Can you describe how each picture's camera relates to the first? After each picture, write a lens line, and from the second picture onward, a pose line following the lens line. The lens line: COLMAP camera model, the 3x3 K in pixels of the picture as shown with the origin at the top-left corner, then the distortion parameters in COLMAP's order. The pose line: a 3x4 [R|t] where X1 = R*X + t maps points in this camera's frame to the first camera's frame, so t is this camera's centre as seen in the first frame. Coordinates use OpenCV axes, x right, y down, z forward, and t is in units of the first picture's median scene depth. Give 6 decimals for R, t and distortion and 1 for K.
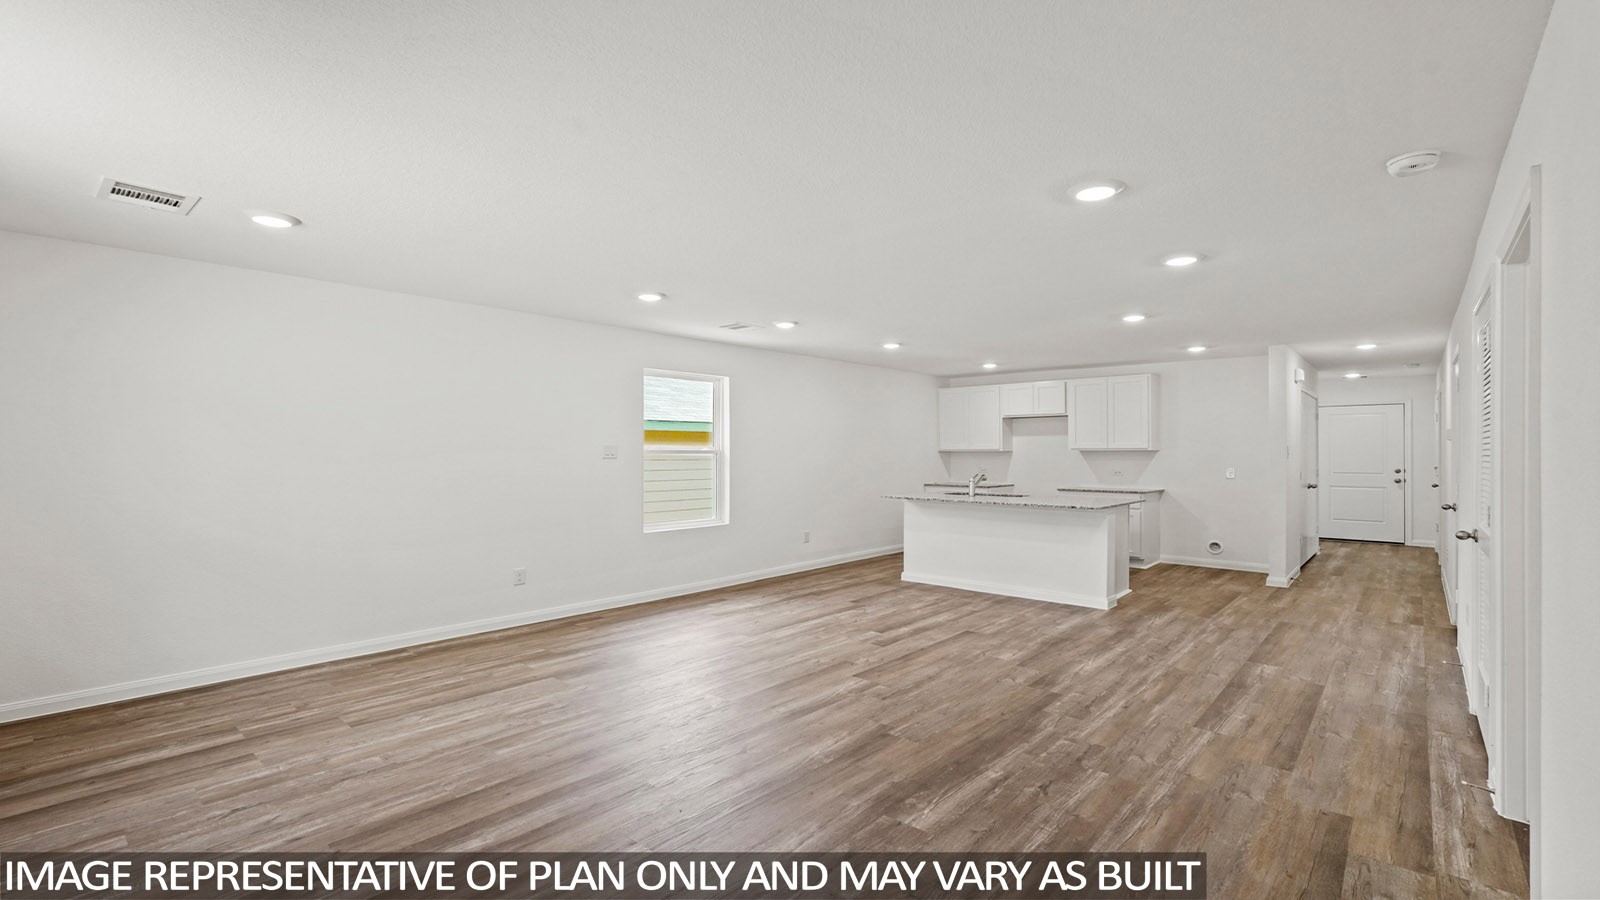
lens RADIAL K [[702.1, 0, 794.1], [0, 702.1, 449.1], [0, 0, 1]] dist [-0.011252, 0.002551]
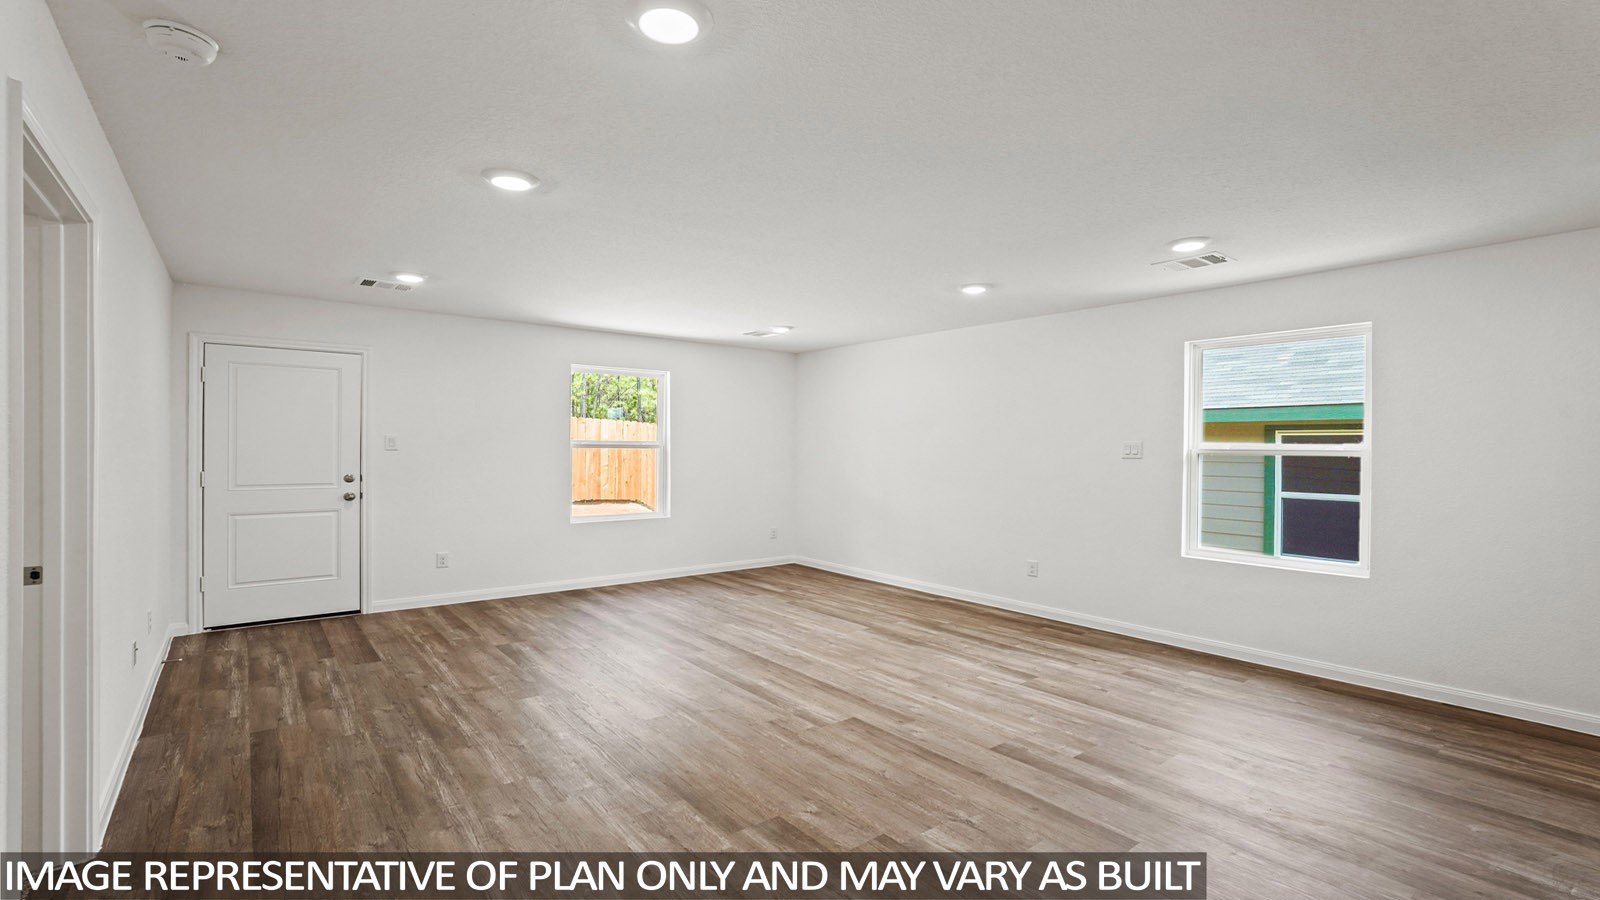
lens RADIAL K [[702.1, 0, 800.5], [0, 702.1, 448.6], [0, 0, 1]] dist [-0.011252, 0.002551]
pose [[-0.167890, -0.002216, -0.985803, 0.602725], [-0.003230, 0.999993, -0.001697, 0.003851], [0.985800, 0.002899, -0.167896, 0.709443]]
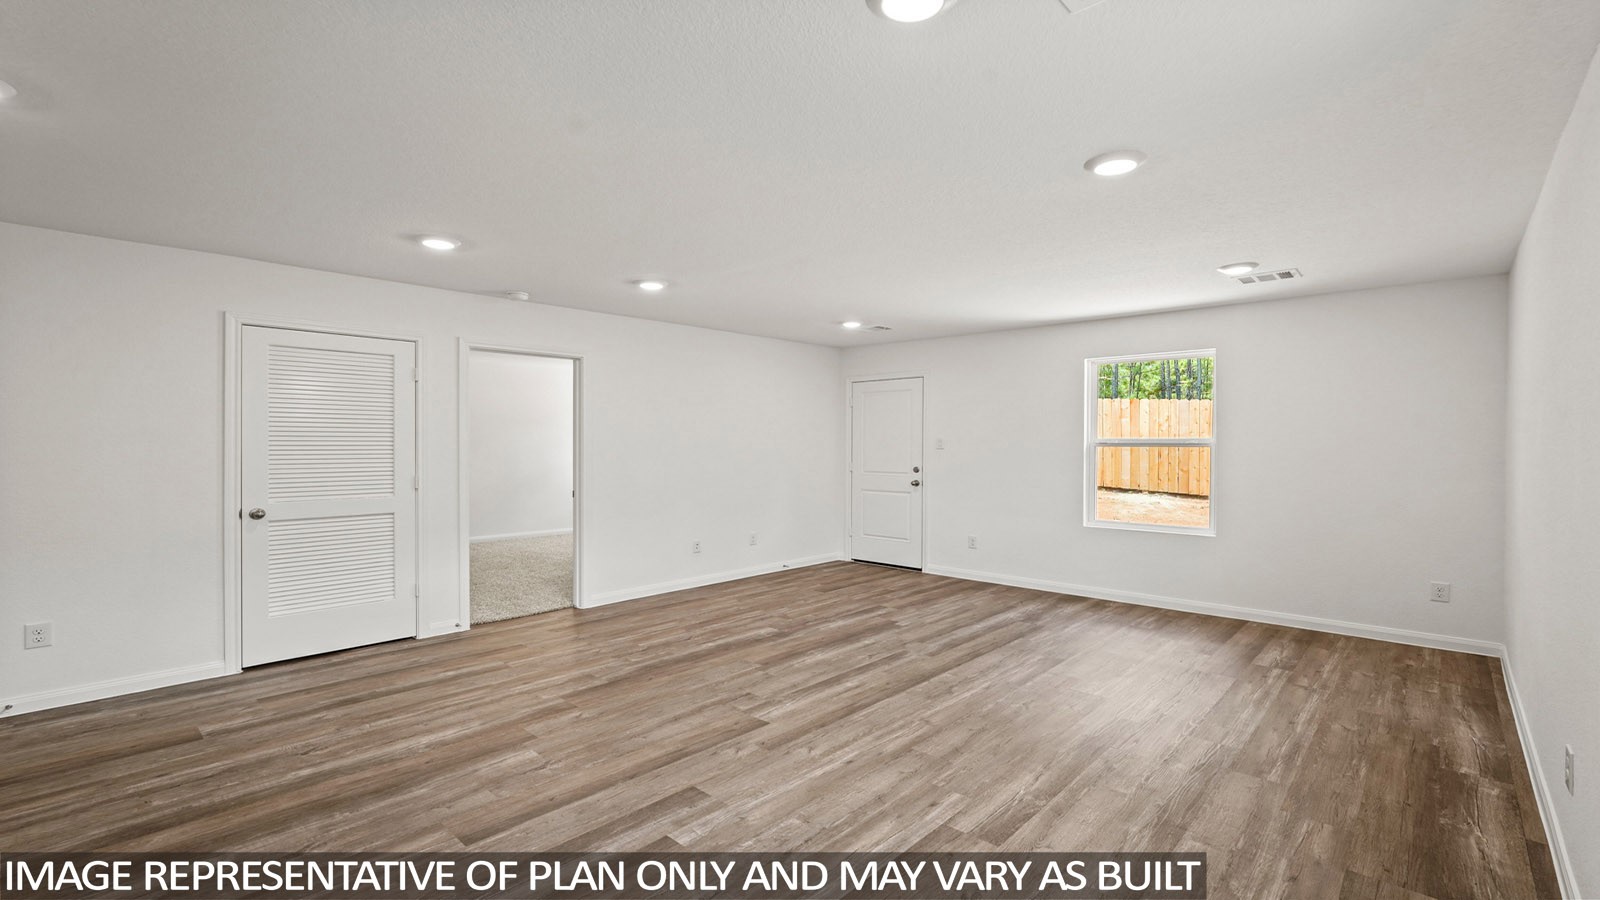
lens RADIAL K [[702.1, 0, 798.0], [0, 702.1, 457.8], [0, 0, 1]] dist [-0.011252, 0.002551]
pose [[-0.999841, -0.003875, 0.017399, 0.025032], [-0.003616, 0.999882, 0.014941, 0.004888], [-0.017455, 0.014876, -0.999737, 1.184176]]
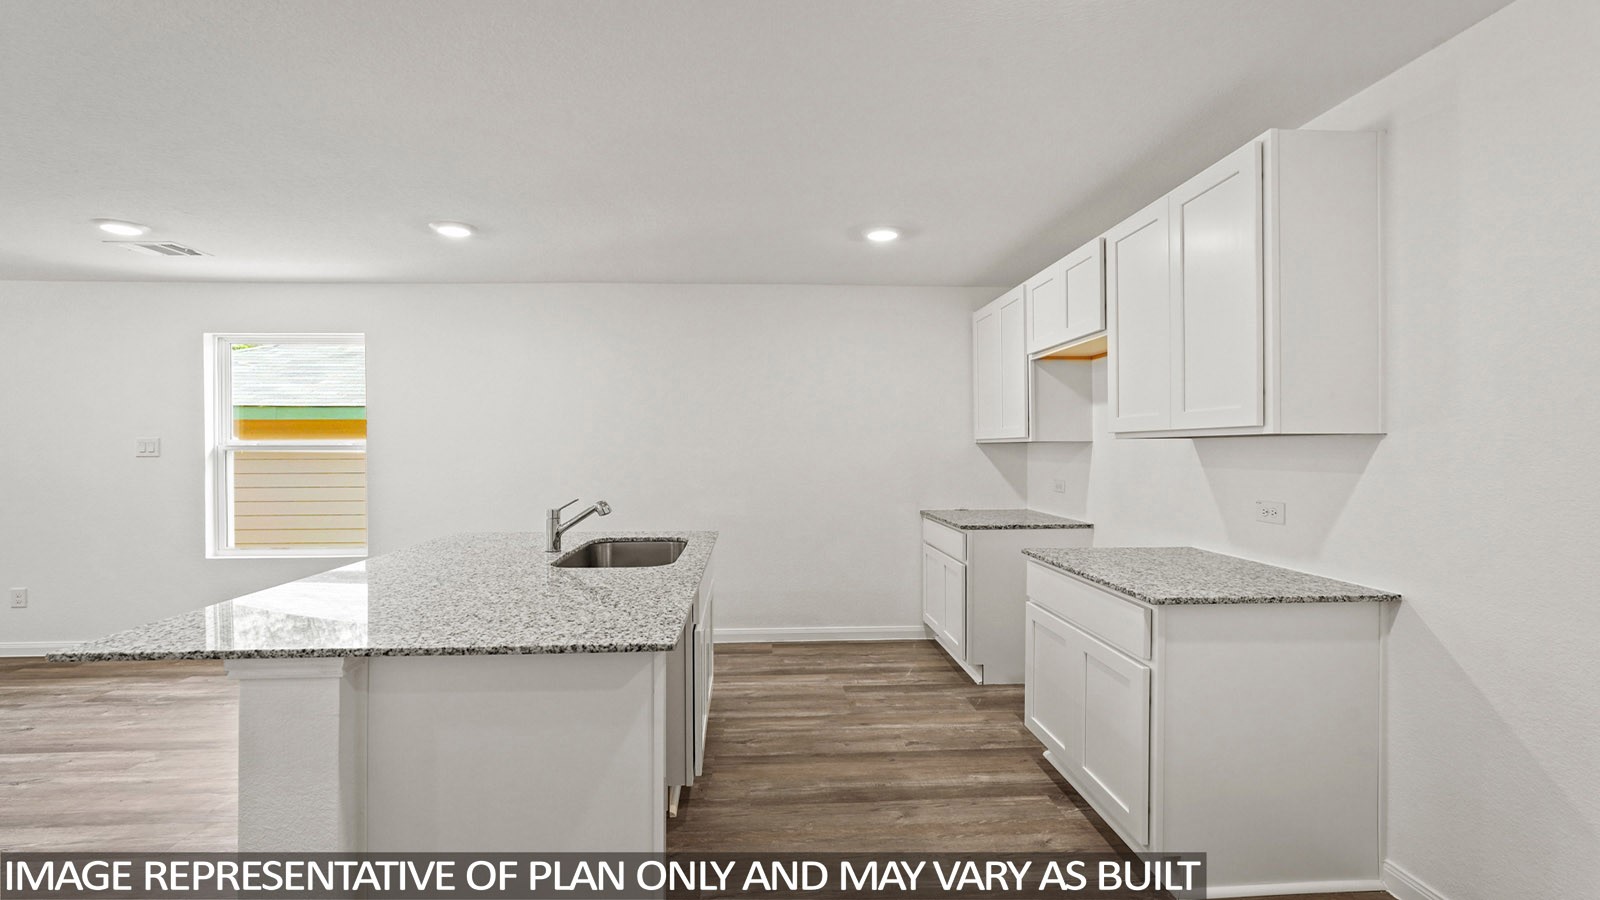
lens RADIAL K [[702.1, 0, 797.1], [0, 702.1, 450.4], [0, 0, 1]] dist [-0.011252, 0.002551]
pose [[0.711325, -0.001953, -0.702861, 0.728805], [0.007472, 0.999961, 0.004784, 0.007305], [0.702824, -0.008655, 0.711312, 0.908433]]
